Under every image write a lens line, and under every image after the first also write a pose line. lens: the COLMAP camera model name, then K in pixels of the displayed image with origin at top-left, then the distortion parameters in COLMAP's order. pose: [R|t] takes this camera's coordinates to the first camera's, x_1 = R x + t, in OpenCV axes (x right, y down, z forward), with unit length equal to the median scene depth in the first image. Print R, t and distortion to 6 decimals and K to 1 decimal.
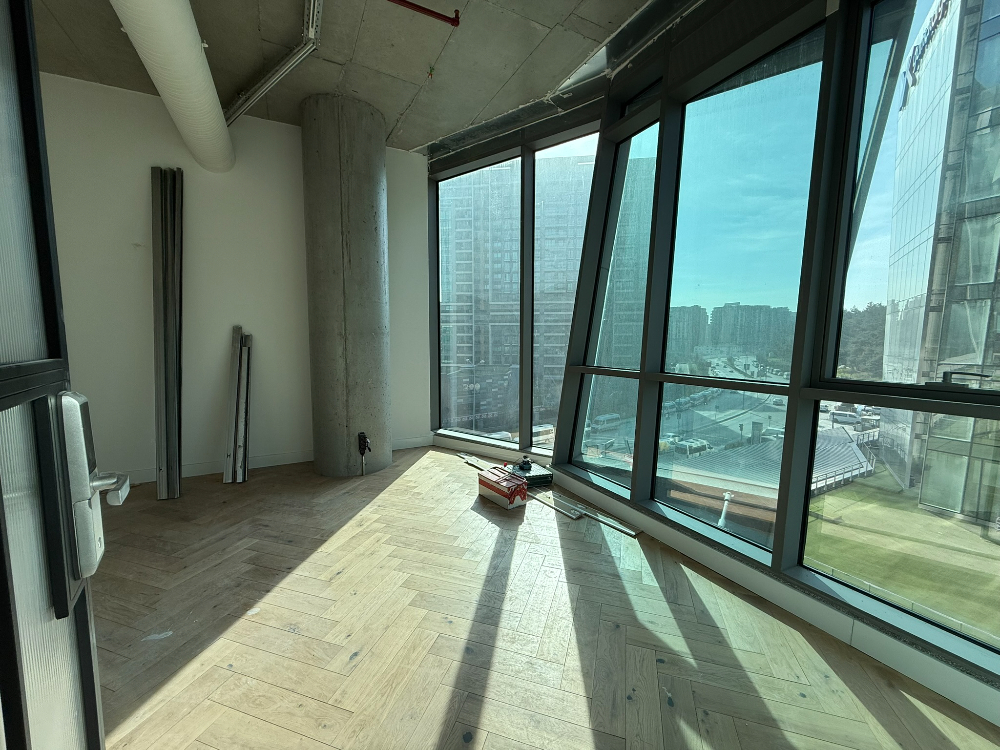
lens RADIAL K [[395.7, 0, 500.2], [0, 395.7, 374.2], [0, 0, 1]] dist [-0.000324, 0.000062]
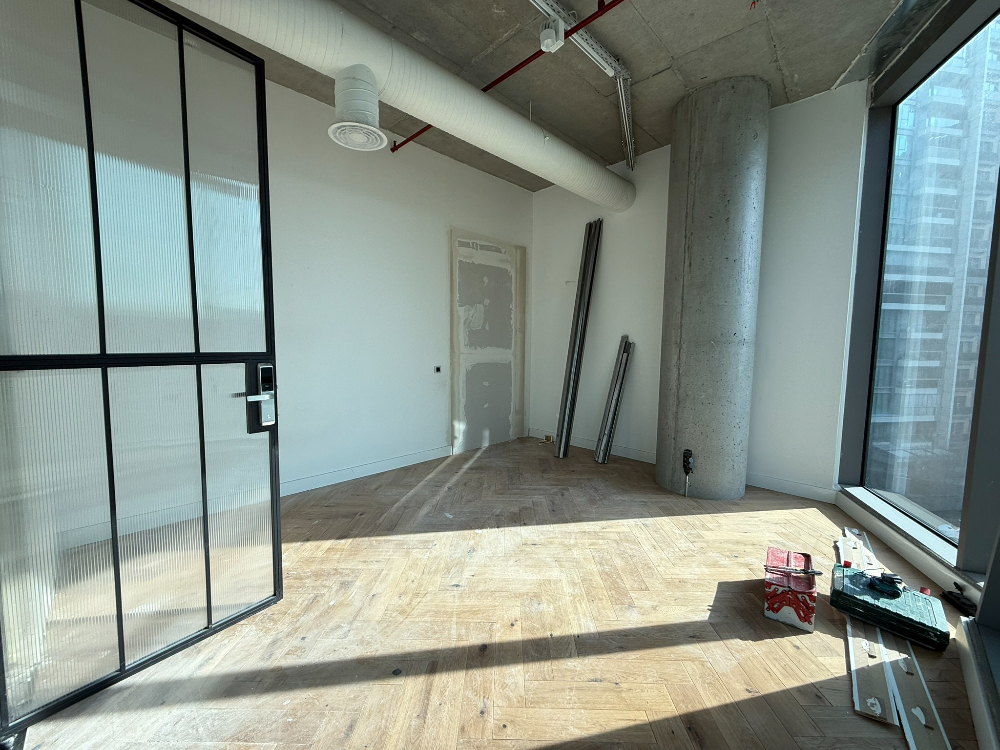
lens RADIAL K [[395.7, 0, 500.2], [0, 395.7, 374.2], [0, 0, 1]] dist [-0.000324, 0.000062]
pose [[0.301532, 0.077596, -0.950293, 0.386149], [-0.099153, 0.993831, 0.049689, -0.029633], [0.948286, 0.079241, 0.307366, 0.302161]]
